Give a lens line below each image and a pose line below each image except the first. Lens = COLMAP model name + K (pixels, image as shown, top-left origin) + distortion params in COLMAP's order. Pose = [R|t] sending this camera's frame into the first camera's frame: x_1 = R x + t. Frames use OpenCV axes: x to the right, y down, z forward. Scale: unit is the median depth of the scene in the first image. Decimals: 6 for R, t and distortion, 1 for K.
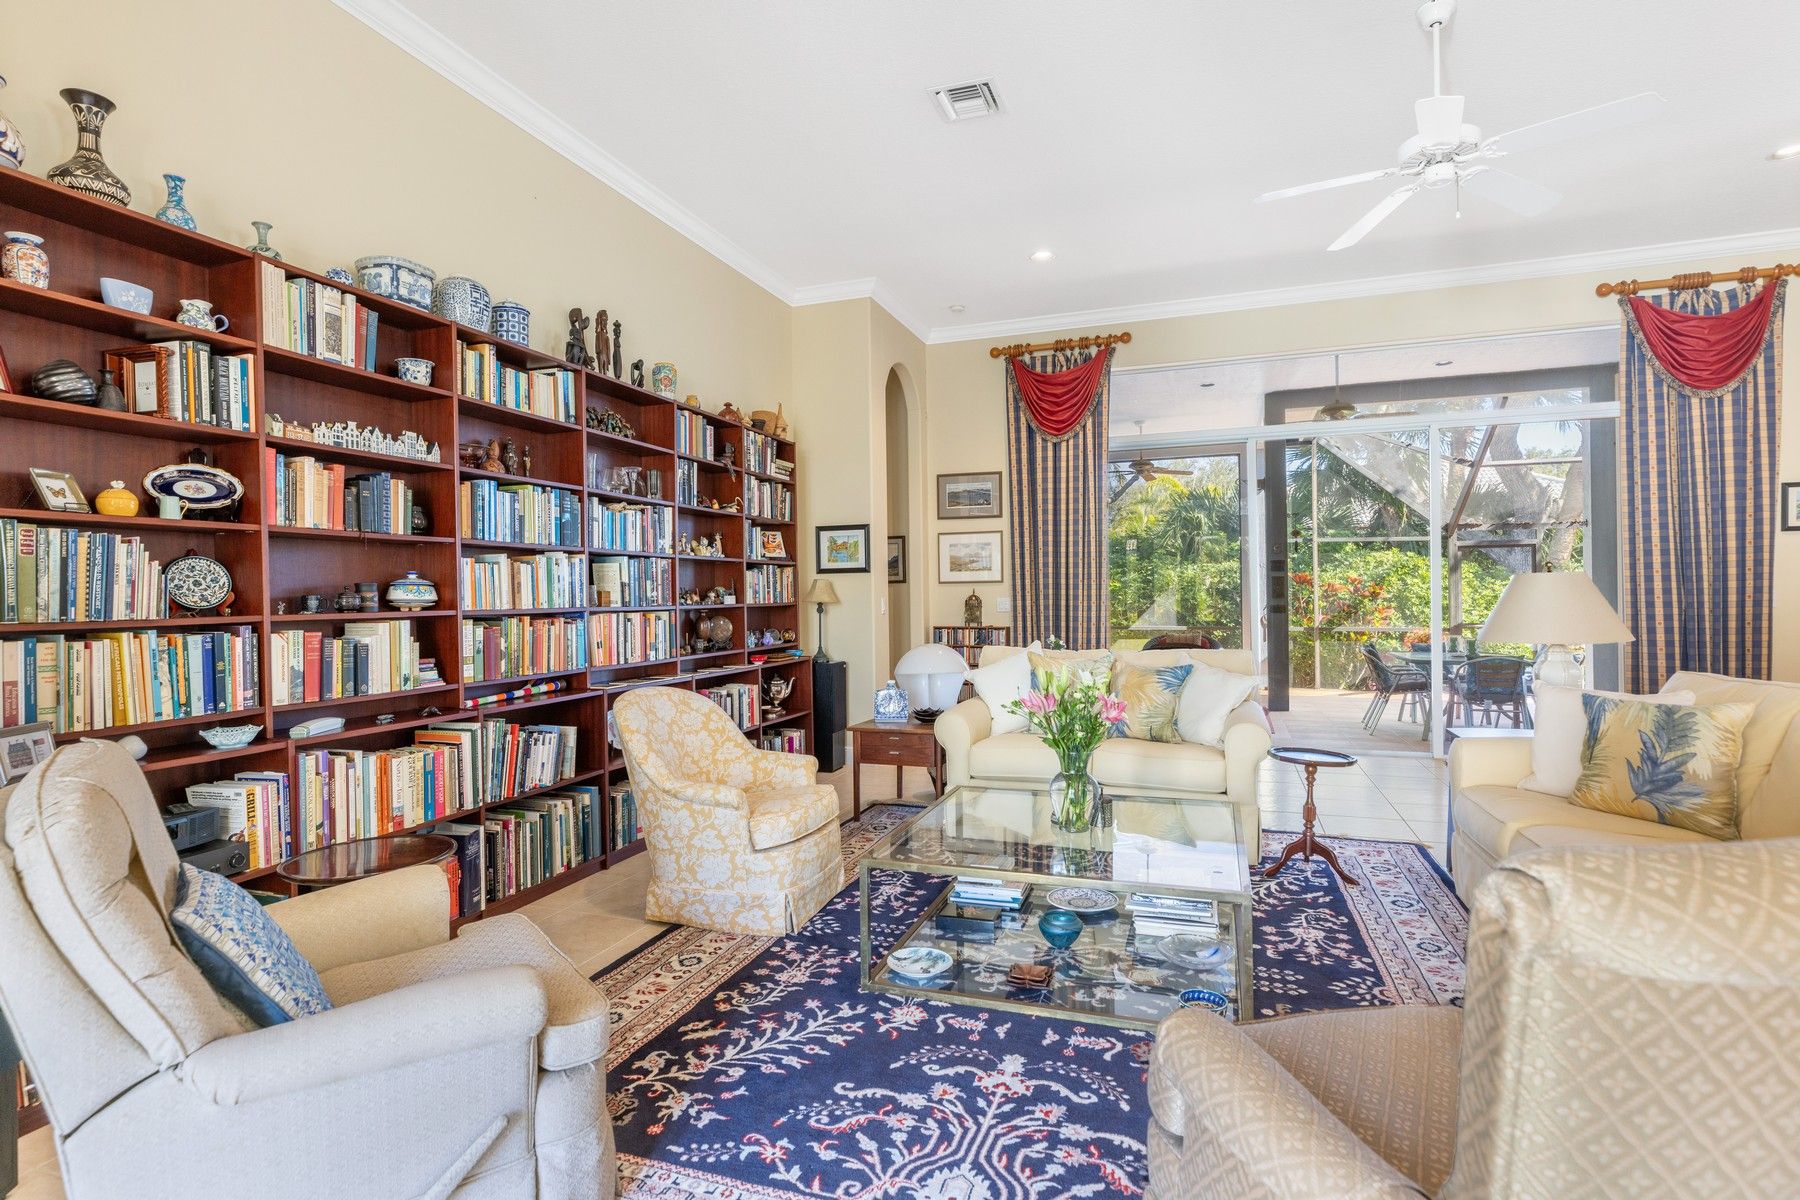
lens RADIAL K [[899.3, 0, 891.1], [0, 899.3, 600.9], [0, 0, 1]] dist [0.001243, 0.000876]
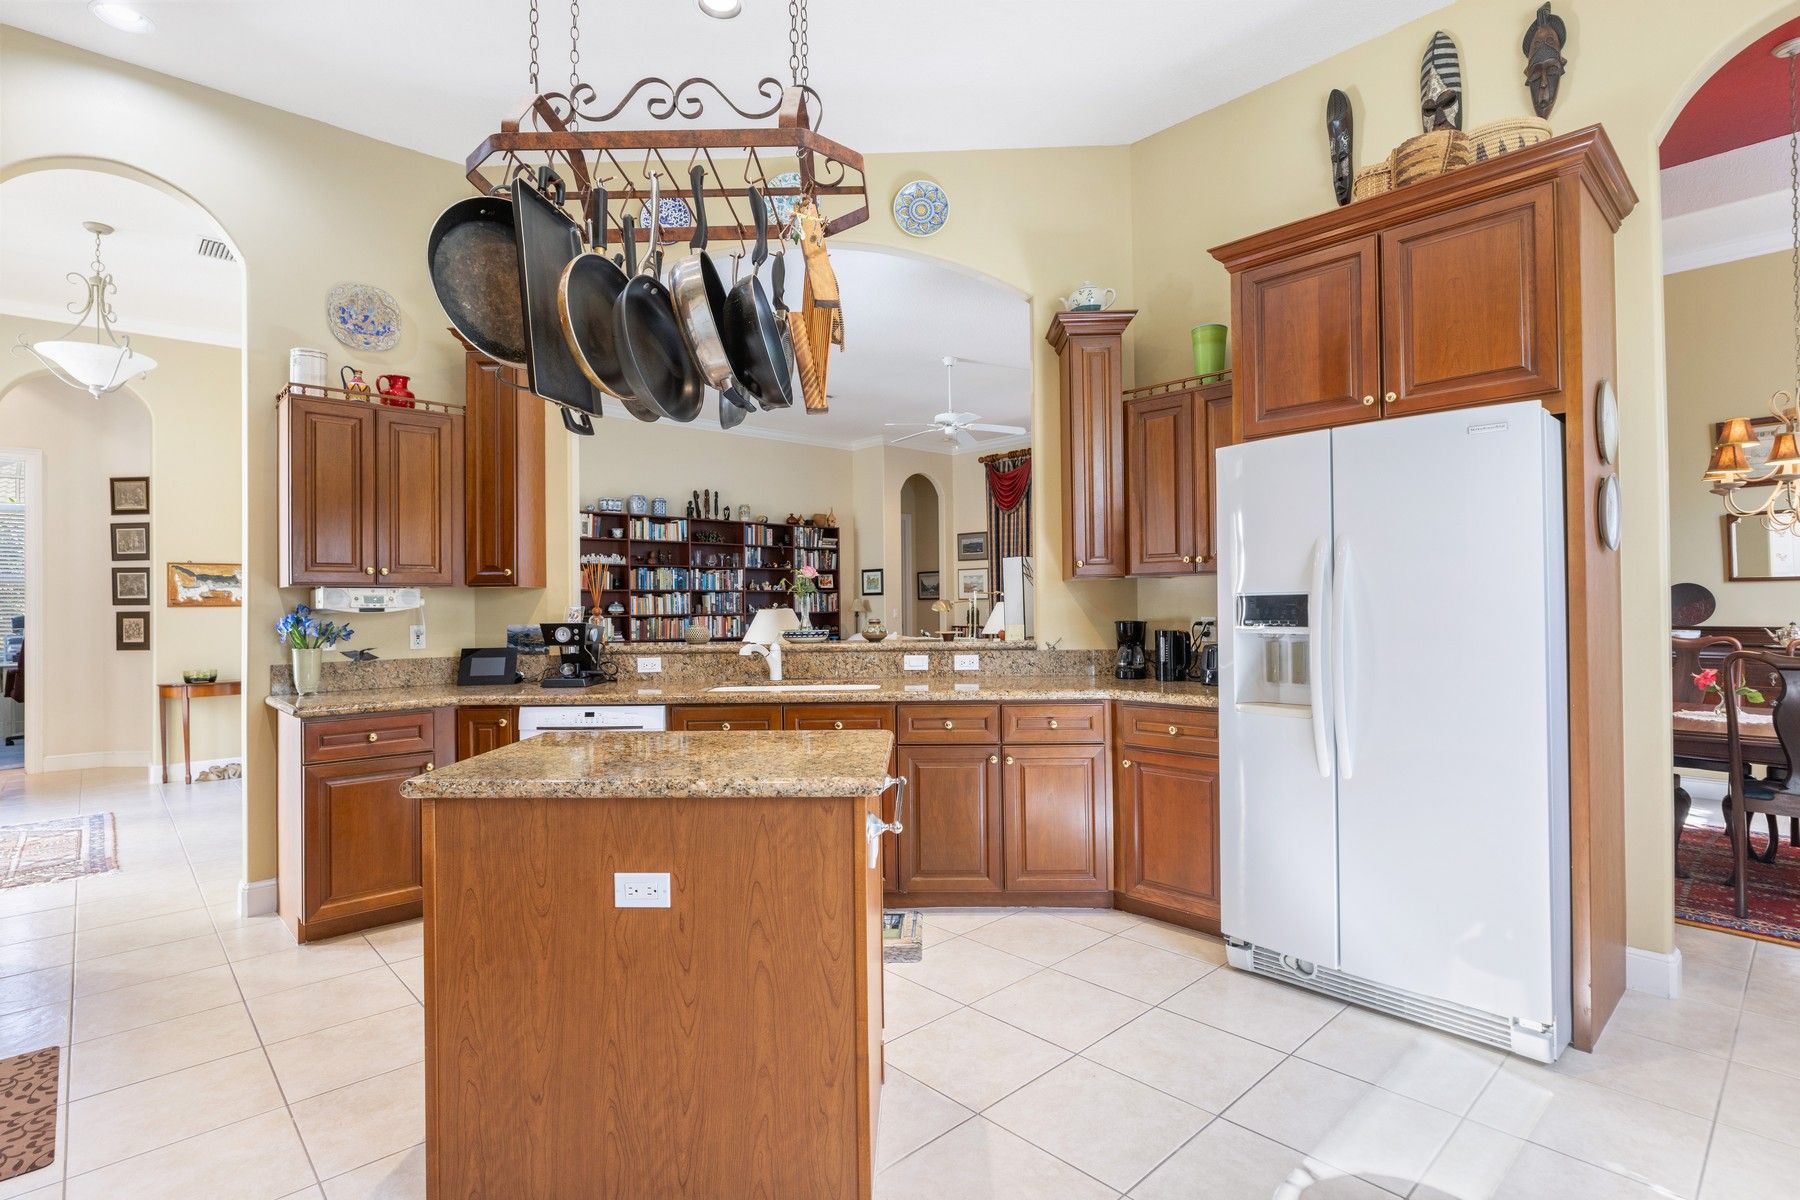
lens RADIAL K [[899.3, 0, 896.1], [0, 899.3, 598.7], [0, 0, 1]] dist [0.001243, 0.000876]
pose [[0.880443, 0.001772, -0.474149, 1.243036], [-0.003936, 0.999986, -0.003573, -0.025429], [0.474136, 0.005012, 0.880437, -0.858013]]
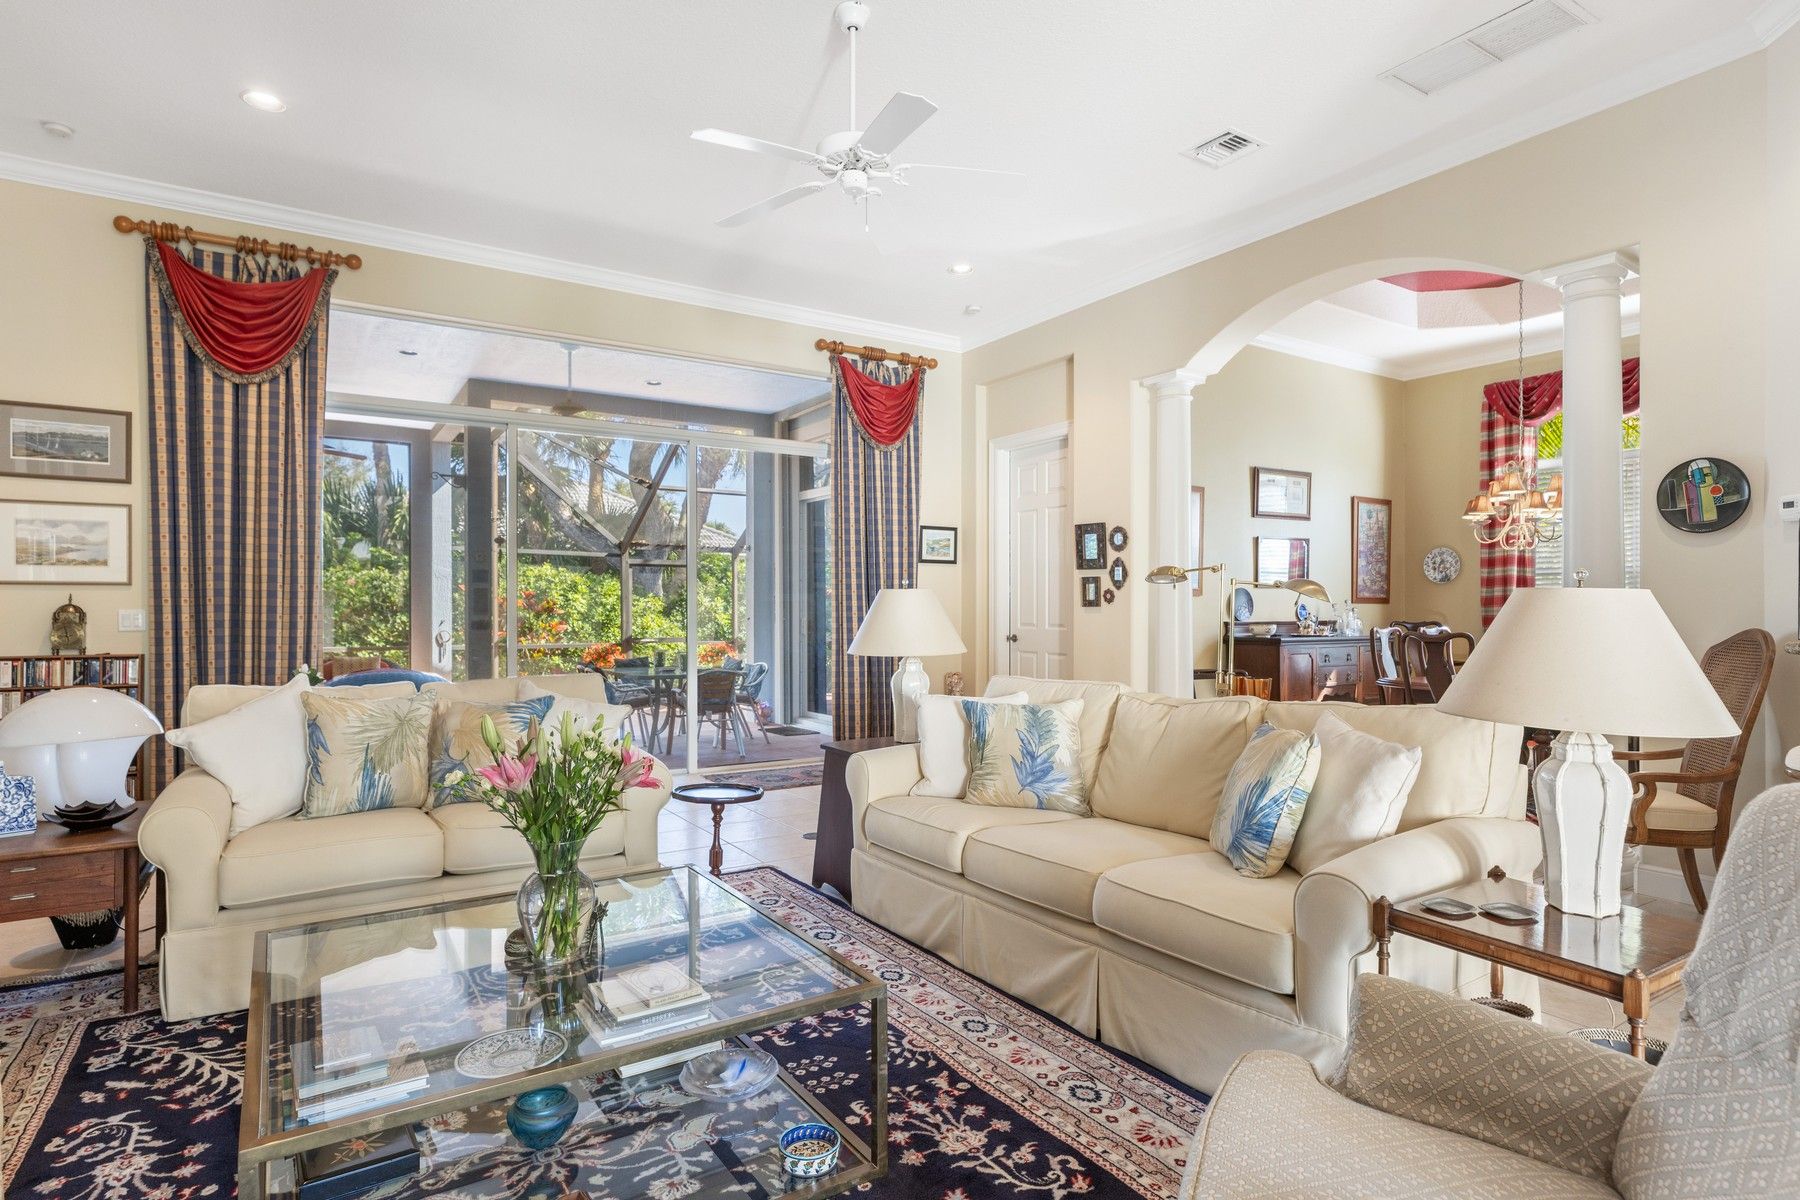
lens RADIAL K [[948.2, 0, 898.3], [0, 948.2, 607.6], [0, 0, 1]] dist [0.002792, 0.001429]
pose [[0.605828, 0.010449, 0.795527, -0.138637], [-0.002847, 0.999936, -0.010965, 0.002169], [-0.795590, 0.004378, 0.605819, 0.255349]]
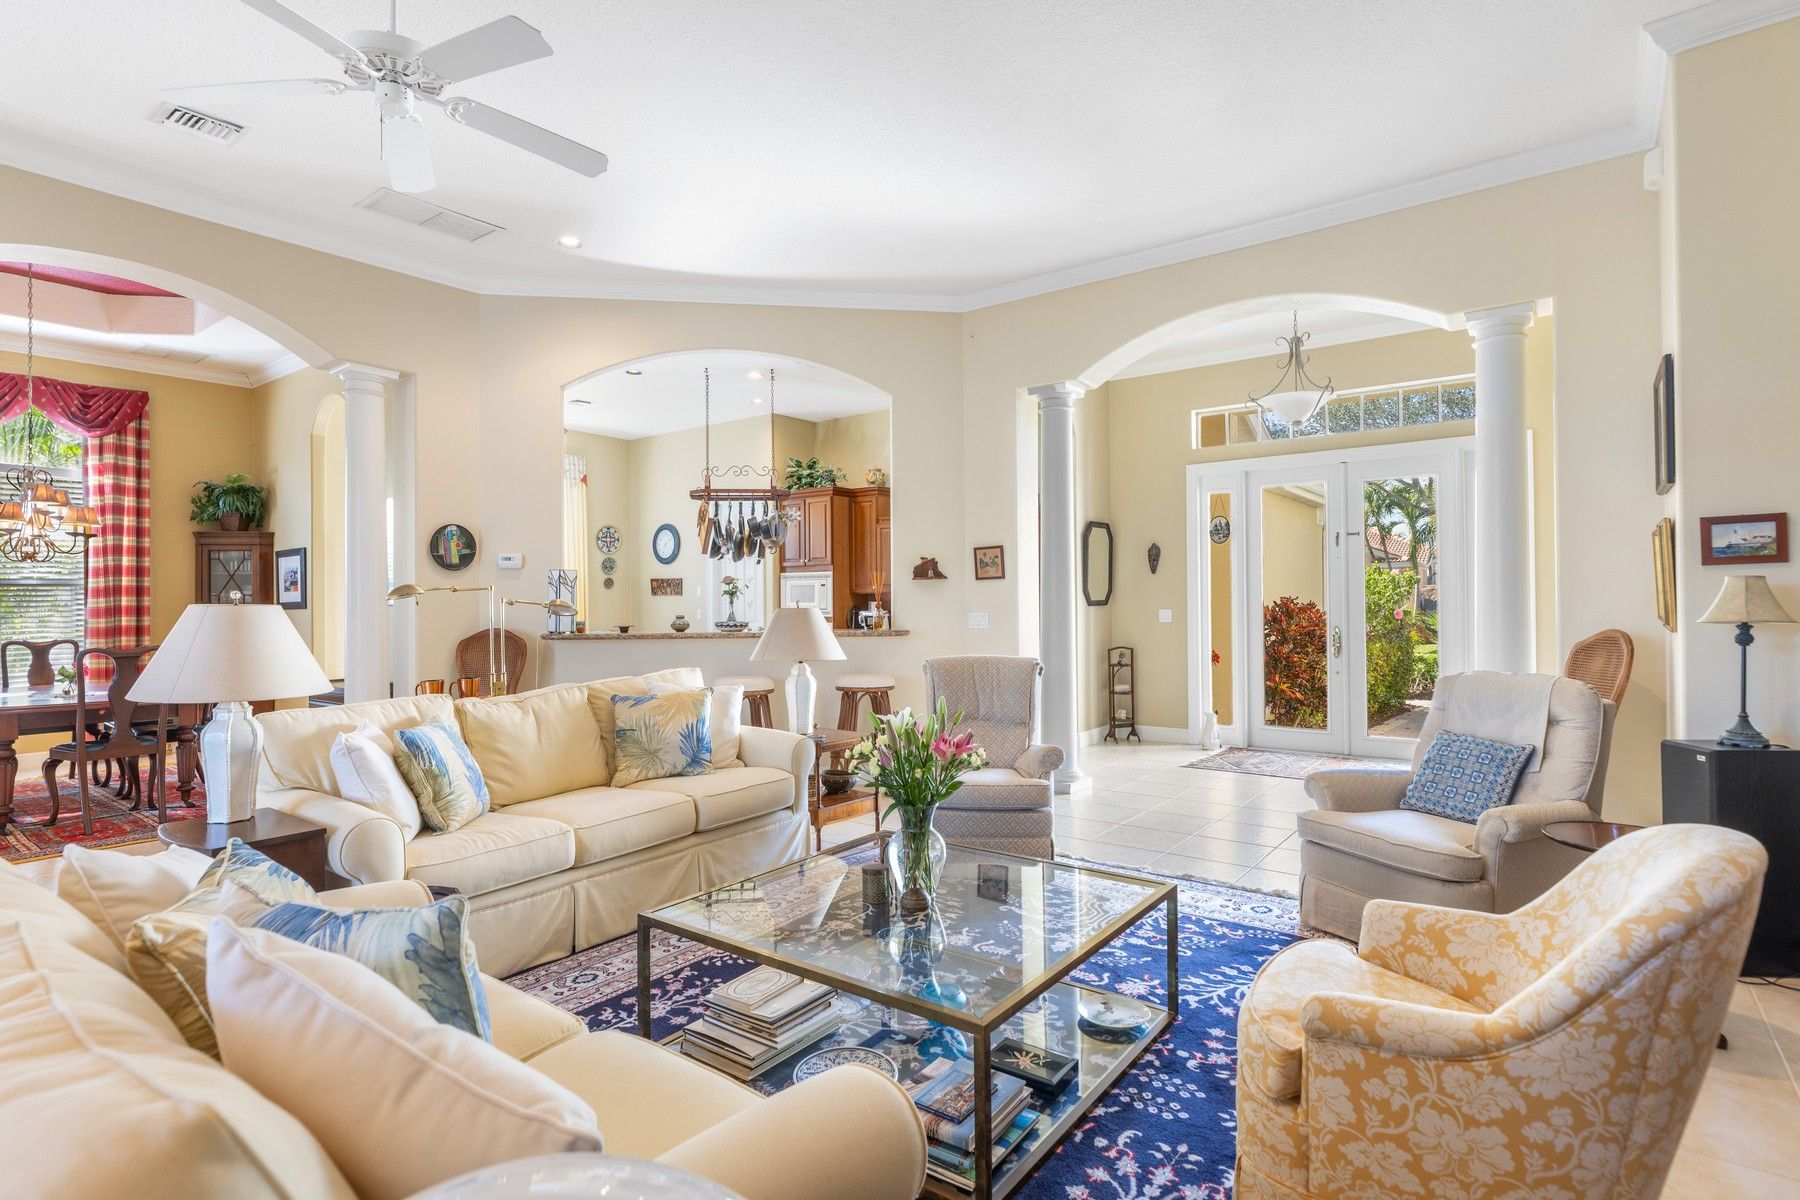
lens RADIAL K [[899.3, 0, 887.6], [0, 899.3, 590.8], [0, 0, 1]] dist [0.001243, 0.000876]
pose [[-0.952890, 0.024250, 0.302345, -0.023747], [0.022345, 0.999703, -0.009759, -0.019457], [-0.302491, -0.002543, -0.953149, 1.245698]]
